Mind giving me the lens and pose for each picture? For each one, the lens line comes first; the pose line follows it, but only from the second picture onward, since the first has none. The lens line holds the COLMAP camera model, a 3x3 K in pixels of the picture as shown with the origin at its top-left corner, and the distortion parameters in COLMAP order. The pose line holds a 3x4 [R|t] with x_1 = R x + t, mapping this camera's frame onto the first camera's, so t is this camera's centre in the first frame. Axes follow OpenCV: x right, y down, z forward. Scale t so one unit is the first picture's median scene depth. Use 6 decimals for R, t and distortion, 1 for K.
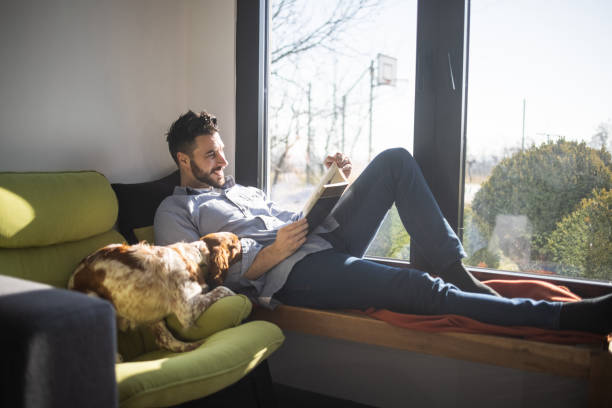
lens RADIAL K [[583.1, 0, 306.3], [0, 583.1, 213.5], [0, 0, 1]] dist [-0.006625, -0.004544]
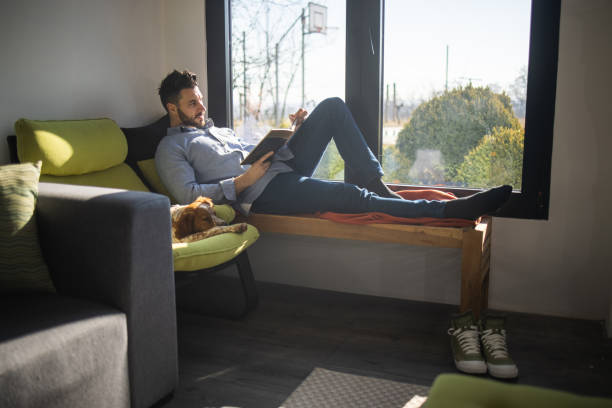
lens RADIAL K [[606.2, 0, 306.0], [0, 606.2, 204.0], [0, 0, 1]] dist [-0.001491, -0.005513]
pose [[0.992895, -0.036124, 0.113381, -0.038673], [0.028399, 0.997211, 0.069020, 0.019033], [-0.115558, -0.065310, 0.991151, -0.207227]]
